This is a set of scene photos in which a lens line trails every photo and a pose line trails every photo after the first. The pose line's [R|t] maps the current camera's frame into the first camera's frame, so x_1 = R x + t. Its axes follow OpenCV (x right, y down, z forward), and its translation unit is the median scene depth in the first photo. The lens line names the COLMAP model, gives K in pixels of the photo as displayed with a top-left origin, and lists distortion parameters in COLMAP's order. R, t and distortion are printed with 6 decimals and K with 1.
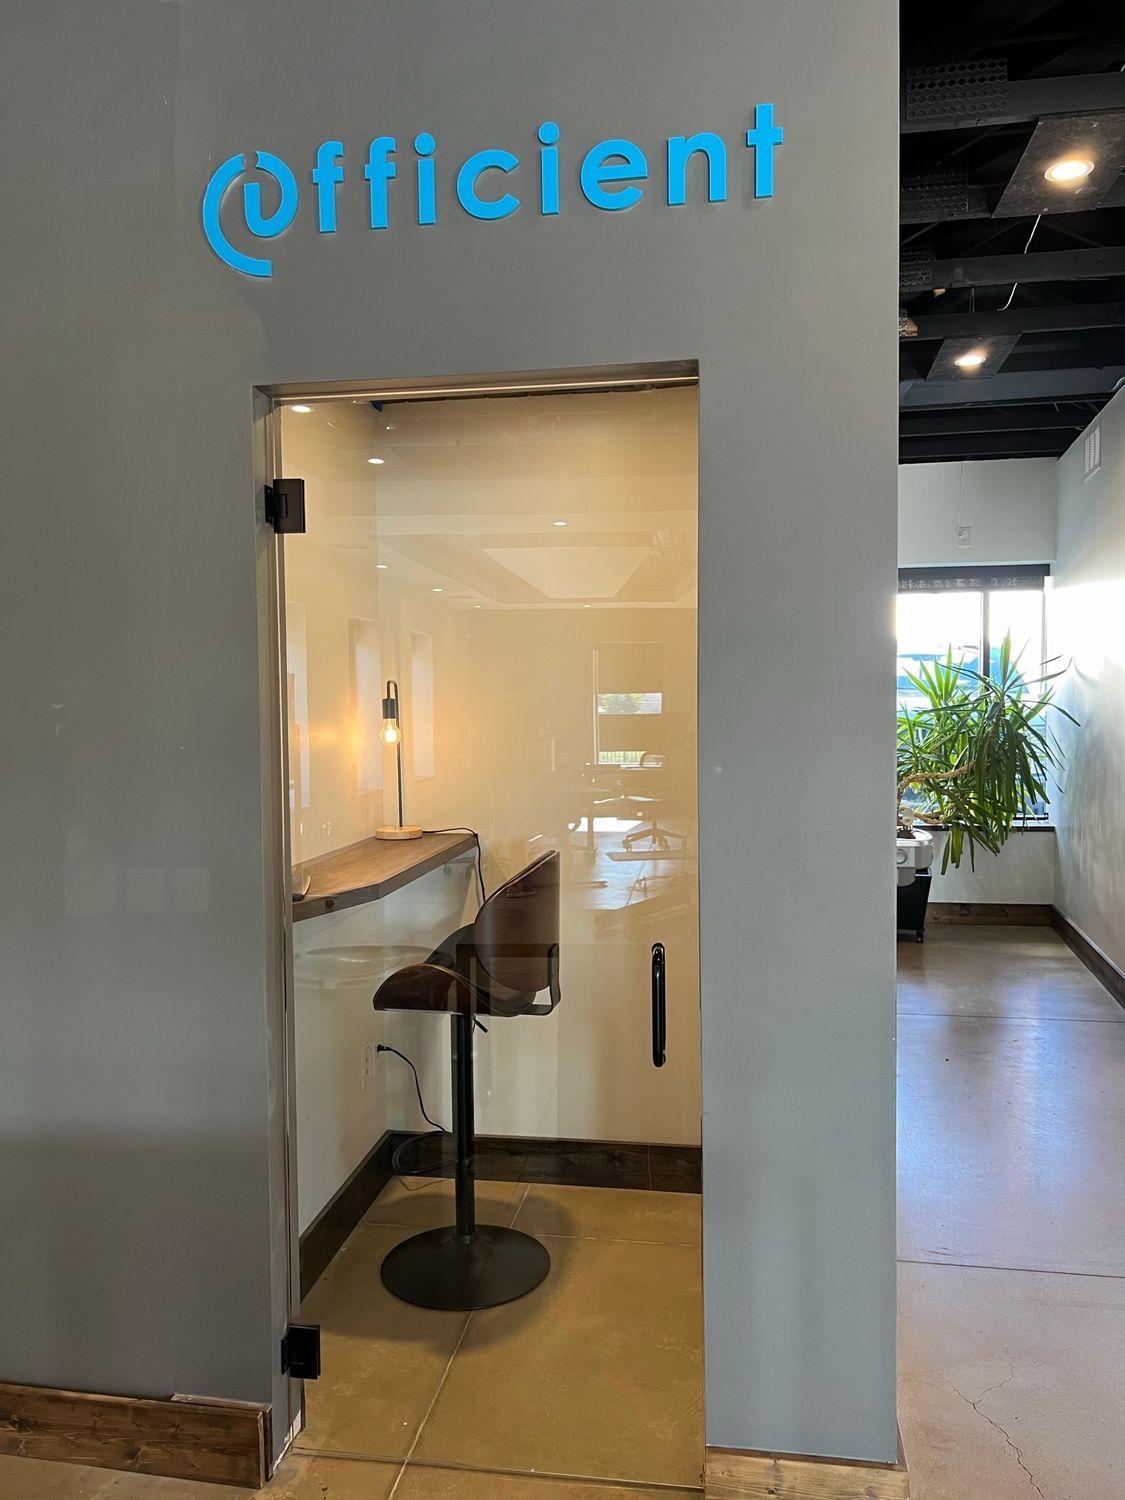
lens RADIAL K [[1129.5, 0, 561.1], [0, 1129.5, 750.6], [0, 0, 1]] dist [0.064126, -0.061885]
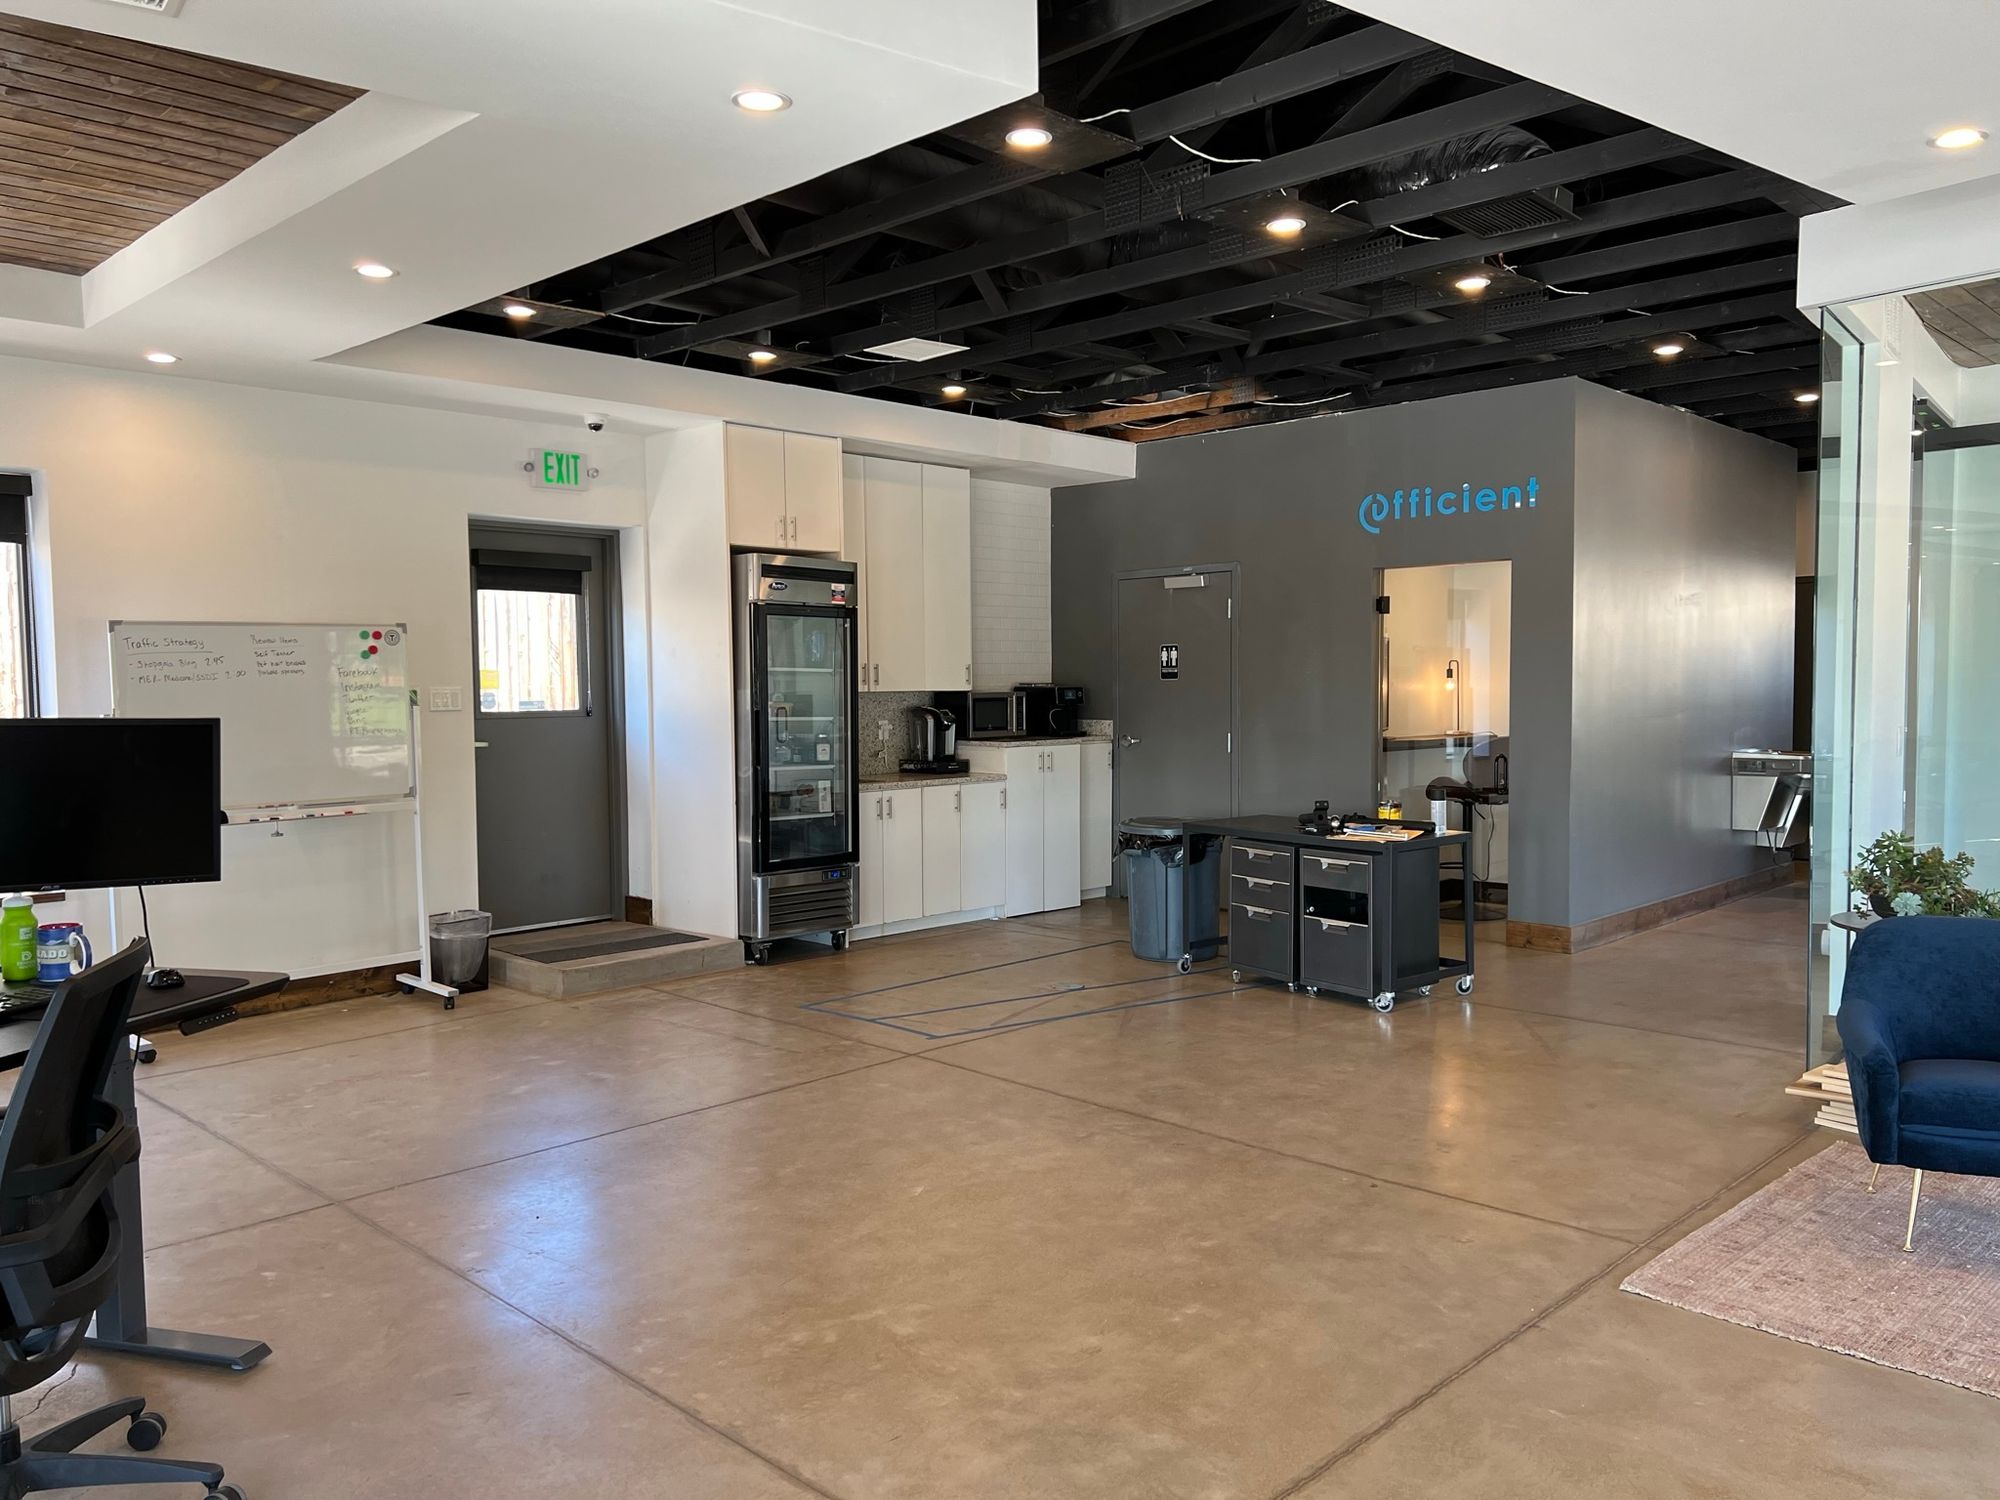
lens RADIAL K [[1506.0, 0, 1003.4], [0, 1506.0, 755.7], [0, 0, 1]] dist [0.064126, -0.061885]
pose [[0.822598, 0.028214, -0.567924, 1.238638], [-0.015981, 0.999521, 0.026509, 0.088027], [0.568399, -0.012730, 0.822654, -2.918072]]
